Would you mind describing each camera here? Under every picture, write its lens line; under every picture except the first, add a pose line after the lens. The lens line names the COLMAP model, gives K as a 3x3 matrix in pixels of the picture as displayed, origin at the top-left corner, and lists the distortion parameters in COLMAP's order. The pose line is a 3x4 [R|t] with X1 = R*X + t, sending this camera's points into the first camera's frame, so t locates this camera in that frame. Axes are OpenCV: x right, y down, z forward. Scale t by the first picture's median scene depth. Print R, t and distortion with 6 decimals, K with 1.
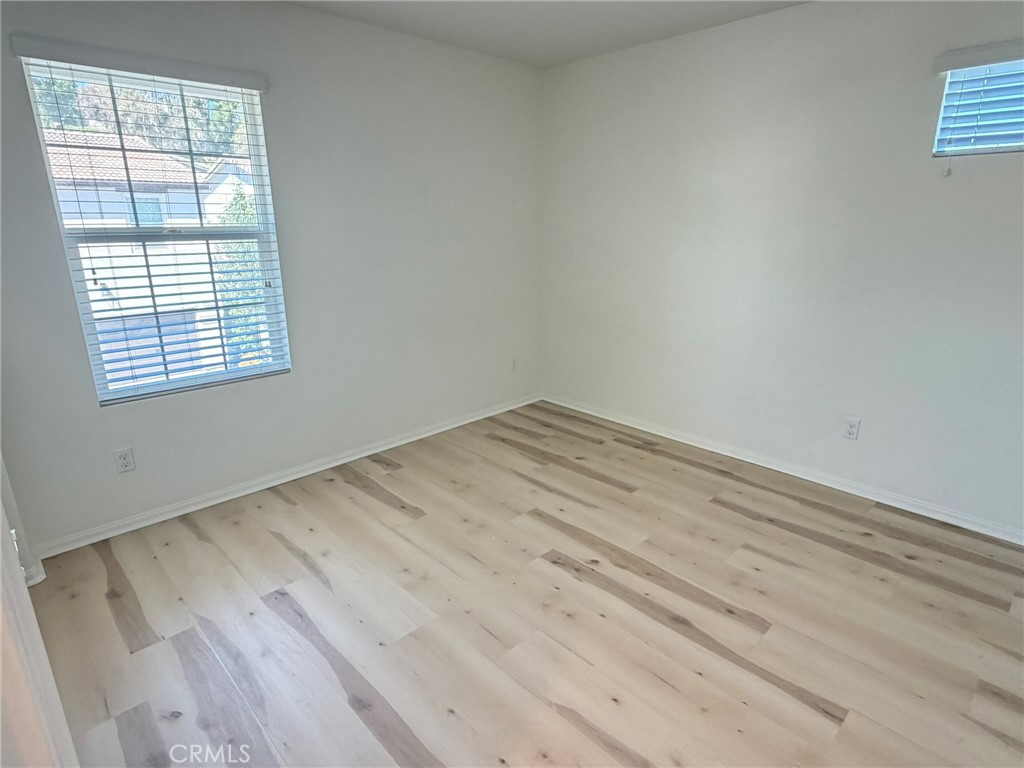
lens RADIAL K [[568.4, 0, 500.9], [0, 568.4, 385.8], [0, 0, 1]] dist [-0.004324, 0.003690]
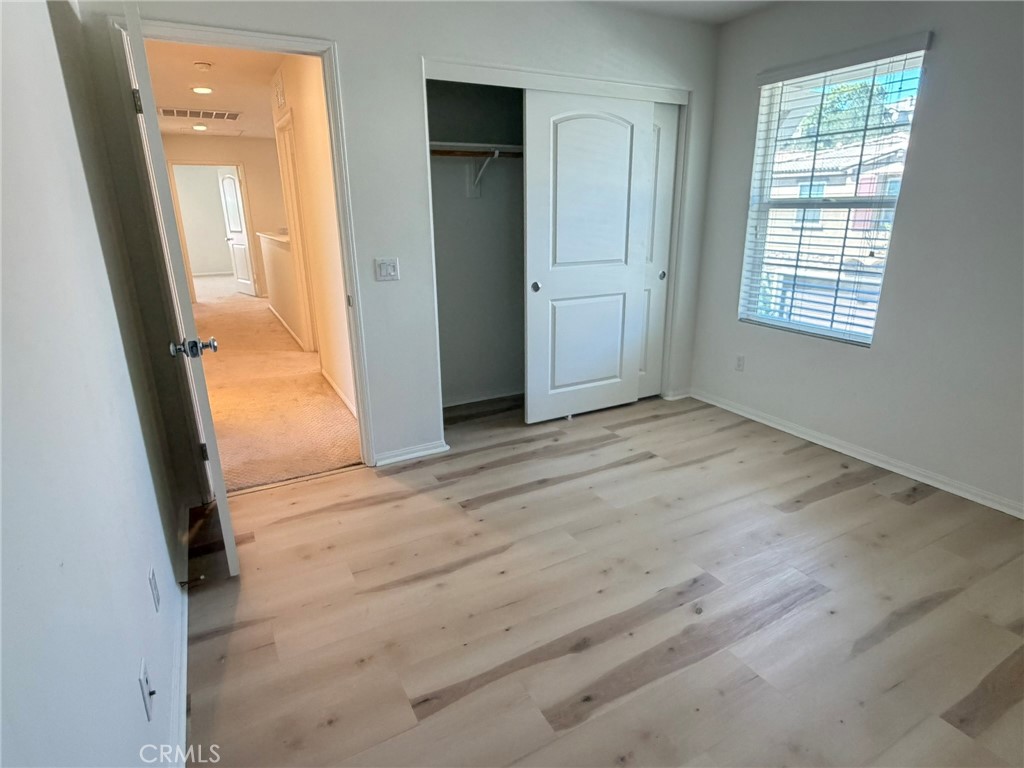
lens RADIAL K [[568.4, 0, 514.8], [0, 568.4, 381.5], [0, 0, 1]] dist [-0.004324, 0.003690]
pose [[-0.259288, 0.292752, -0.920362, 0.791675], [-0.259101, 0.896935, 0.358295, -0.185406], [0.930396, 0.331368, -0.156712, 0.694407]]
